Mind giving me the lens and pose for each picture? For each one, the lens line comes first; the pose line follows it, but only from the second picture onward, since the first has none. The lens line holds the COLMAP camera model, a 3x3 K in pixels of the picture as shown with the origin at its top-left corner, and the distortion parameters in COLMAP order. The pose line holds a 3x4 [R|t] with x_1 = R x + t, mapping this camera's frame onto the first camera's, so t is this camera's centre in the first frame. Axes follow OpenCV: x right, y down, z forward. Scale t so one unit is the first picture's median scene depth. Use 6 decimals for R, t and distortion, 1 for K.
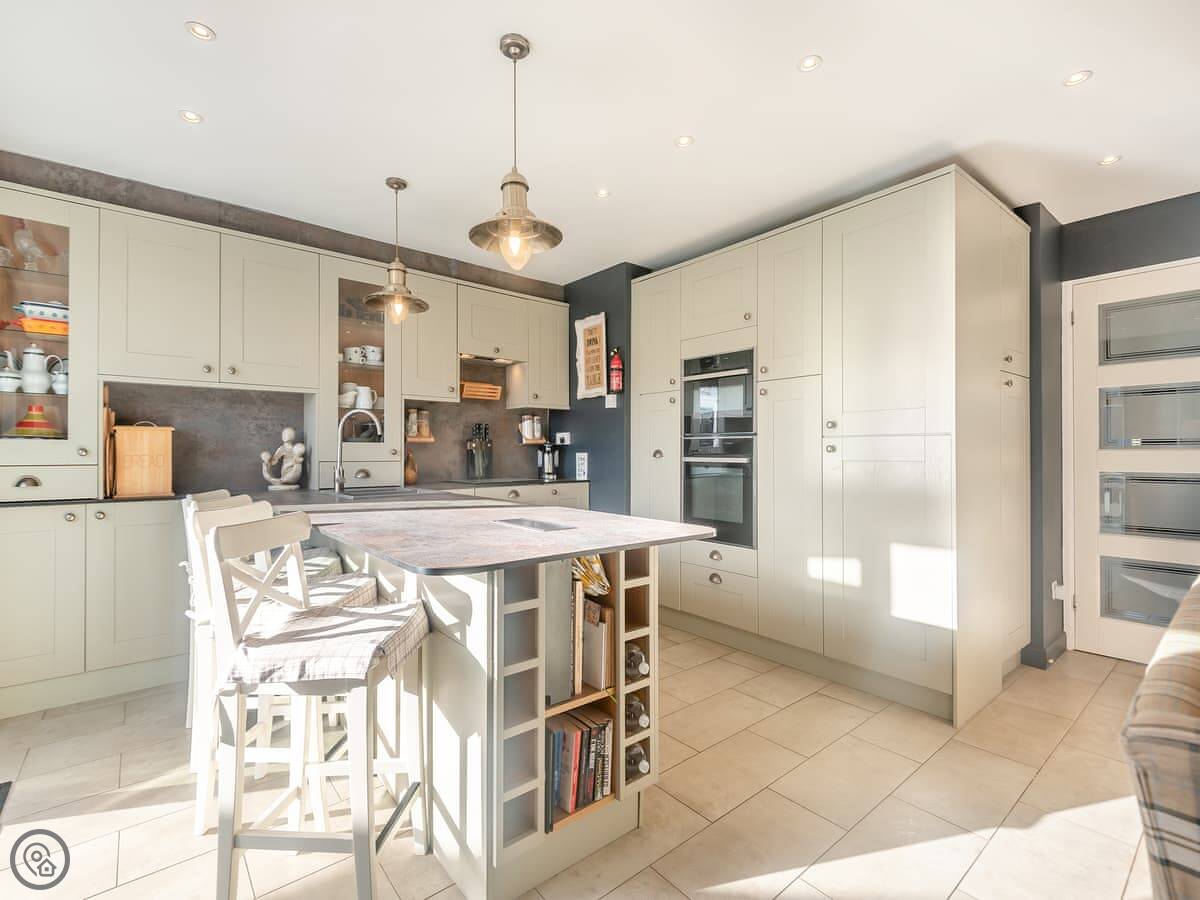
lens RADIAL K [[547.1, 0, 603.9], [0, 547.1, 448.2], [0, 0, 1]] dist [0.038941, -0.026608]
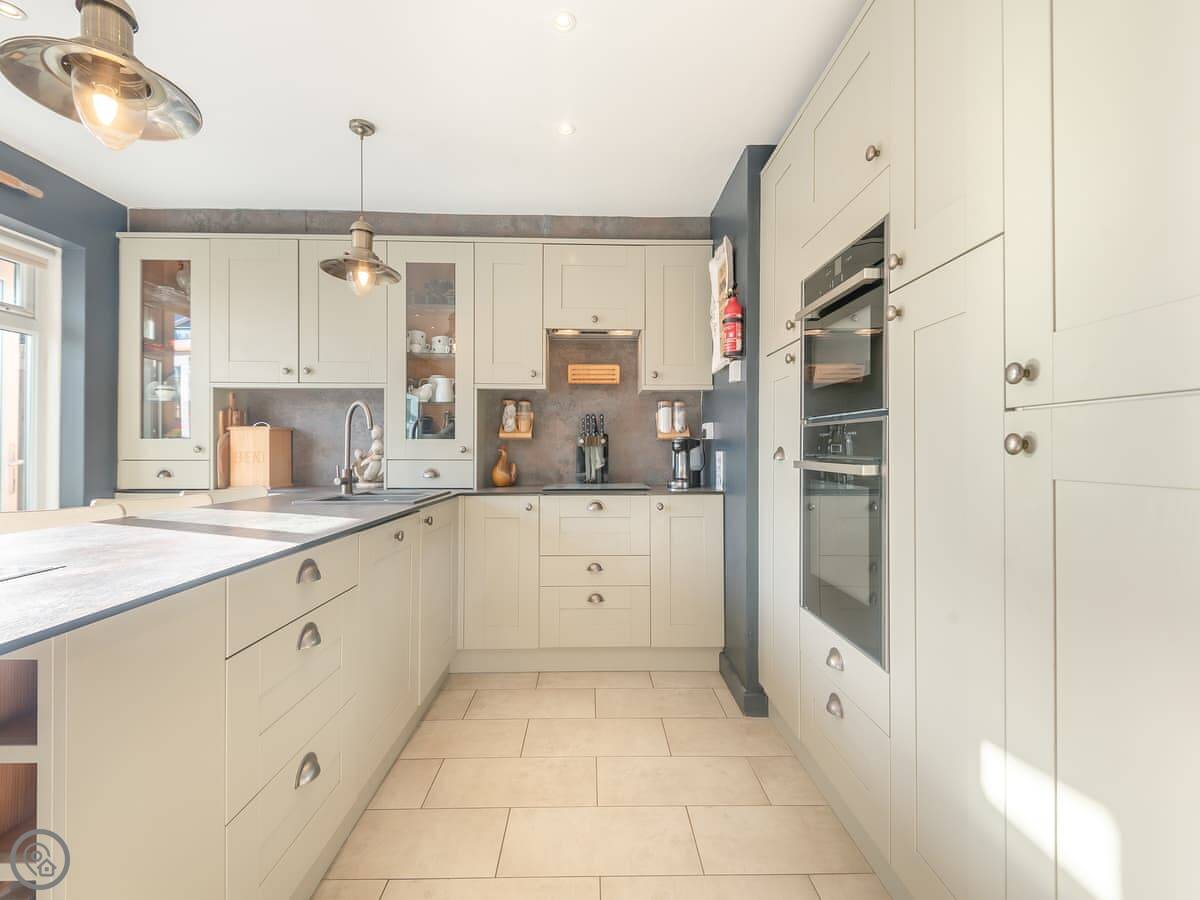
lens RADIAL K [[540.9, 0, 607.4], [0, 540.9, 446.8], [0, 0, 1]] dist [0.018295, -0.015045]
pose [[0.783085, -0.000529, -0.621915, 0.320283], [0.002492, 0.999994, 0.002287, 0.000870], [0.621910, -0.003341, 0.783082, 0.445773]]
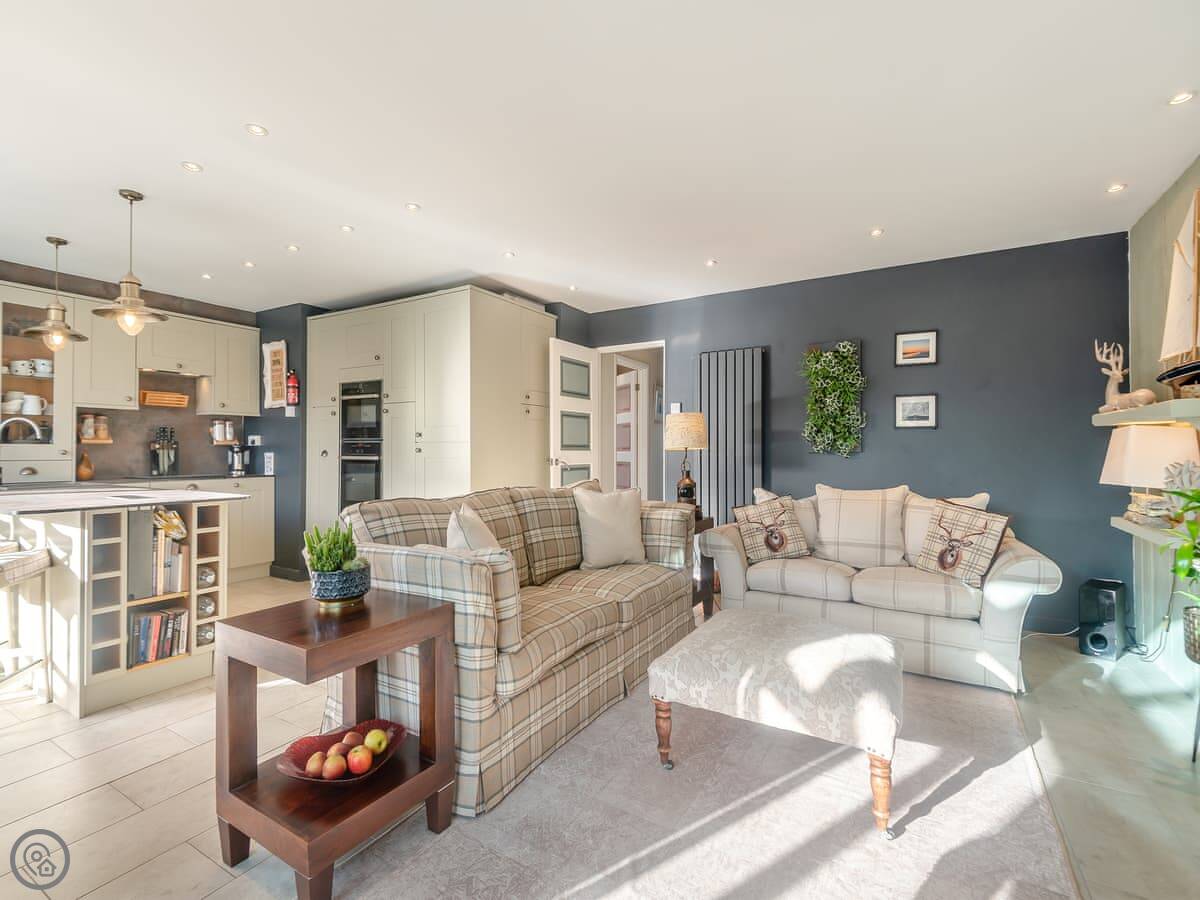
lens RADIAL K [[542.7, 0, 599.5], [0, 542.7, 446.8], [0, 0, 1]] dist [0.022335, -0.012692]
pose [[0.942996, 0.003937, 0.332779, 0.291346], [-0.003937, 0.999992, -0.000673, -0.007708], [-0.332779, -0.000676, 0.943004, -0.456662]]
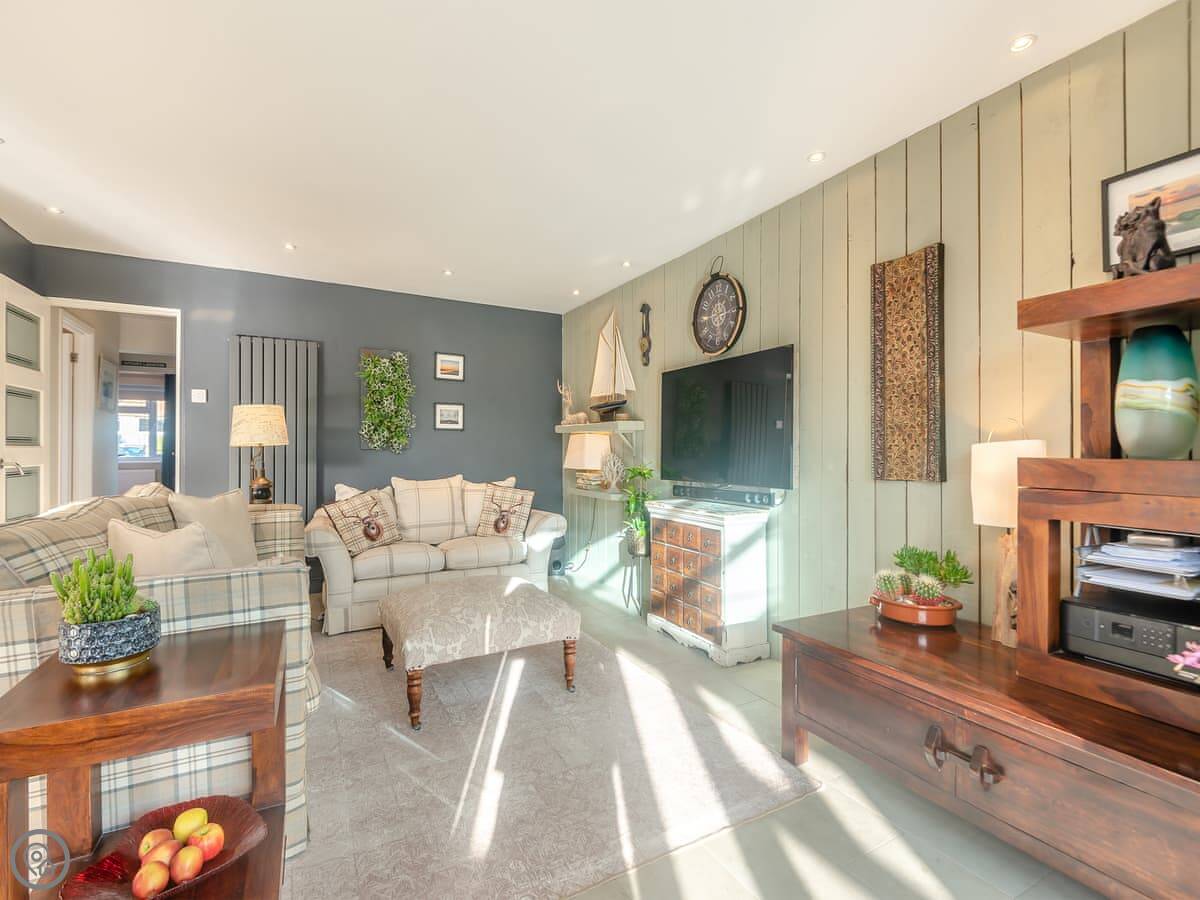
lens RADIAL K [[547.1, 0, 603.9], [0, 547.1, 448.2], [0, 0, 1]] dist [0.038941, -0.026608]
pose [[0.187085, 0.003564, 0.982337, -0.032168], [-0.010110, 0.999947, -0.001703, -0.003715], [-0.982292, -0.009612, 0.187112, -0.284885]]
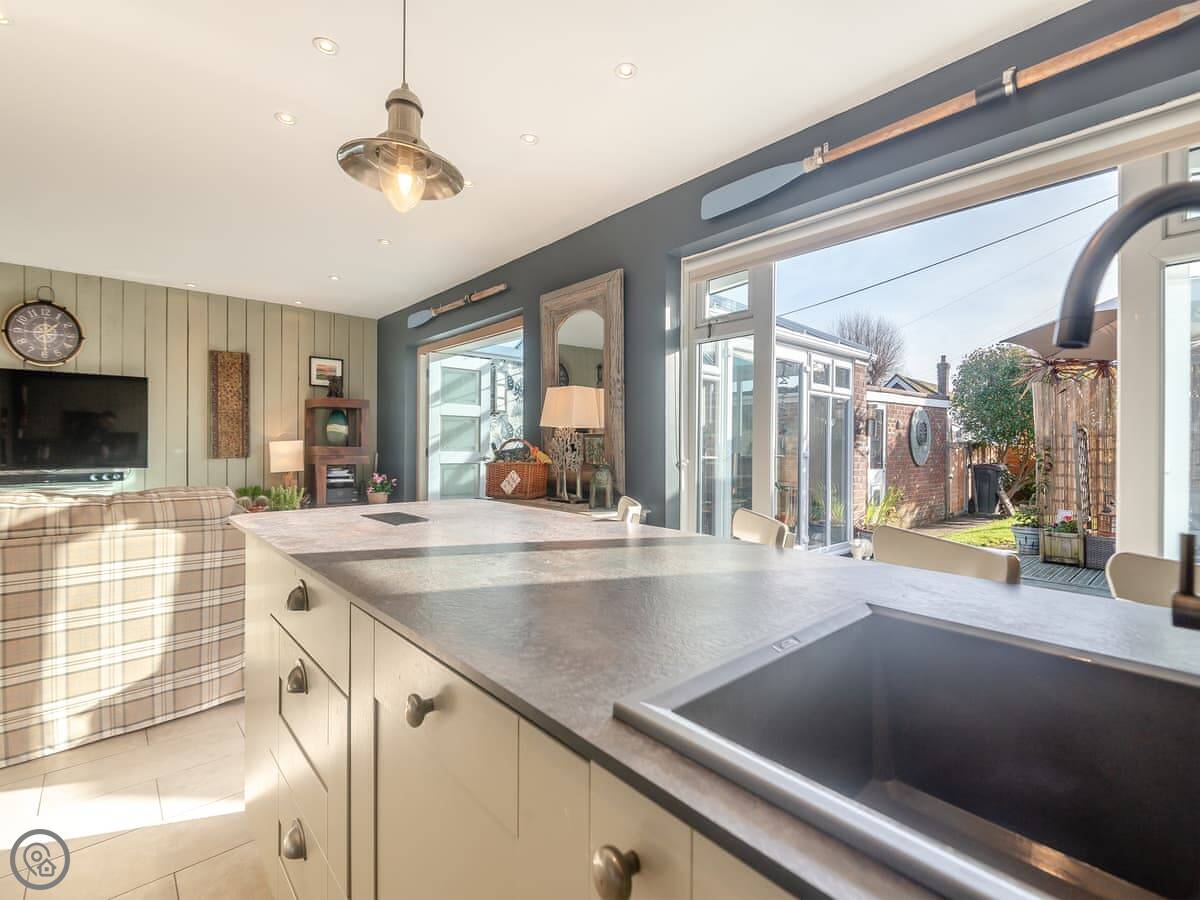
lens RADIAL K [[540.9, 0, 607.4], [0, 540.9, 446.8], [0, 0, 1]] dist [0.018295, -0.015045]
pose [[-0.998686, -0.008473, -0.050543, -0.206263], [-0.008447, 0.999964, -0.000722, -0.005083], [0.050547, -0.000295, -0.998722, 0.909304]]
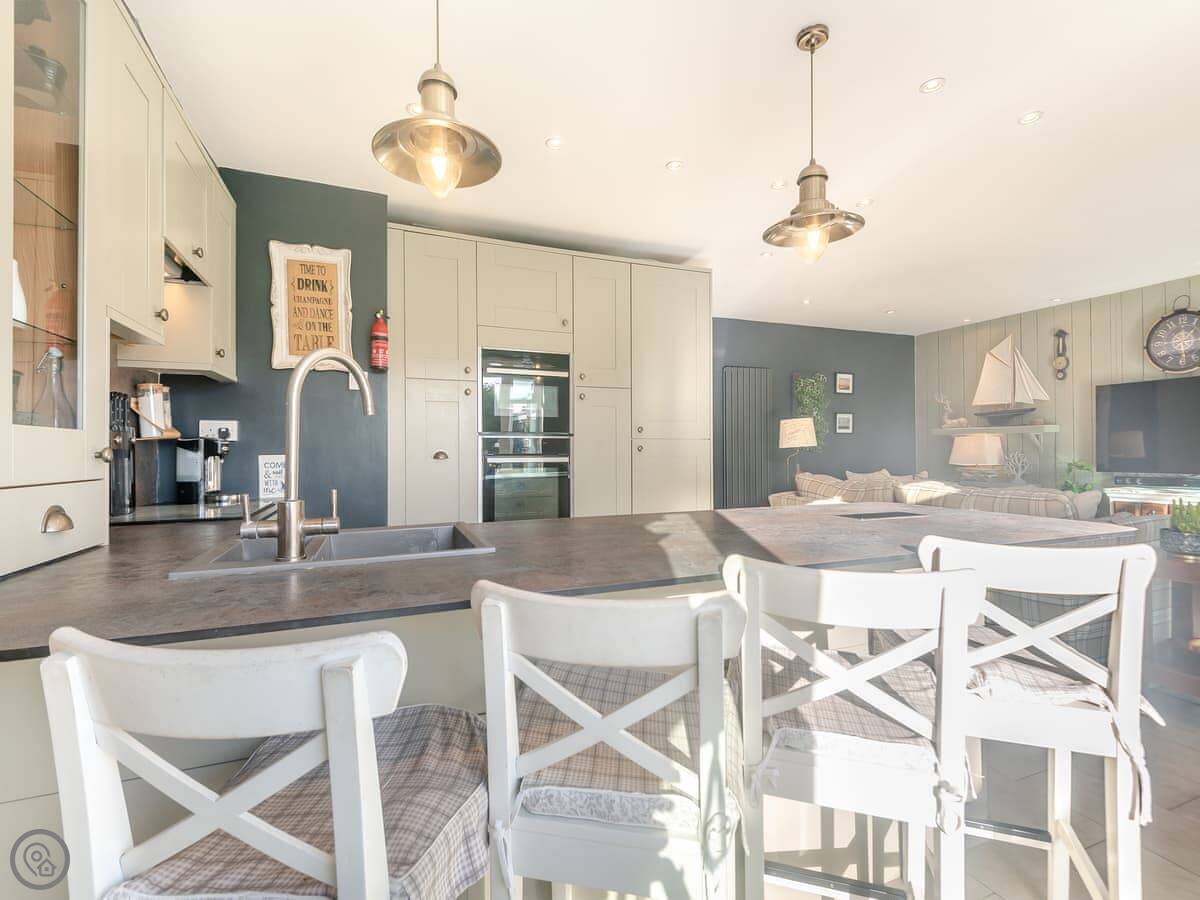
lens RADIAL K [[542.7, 0, 599.5], [0, 542.7, 446.8], [0, 0, 1]] dist [0.022335, -0.012692]
pose [[0.314242, 0.004916, 0.949330, -0.604754], [-0.001547, 0.999988, -0.004666, 0.001671], [-0.949342, -0.000002, 0.314246, 0.534466]]
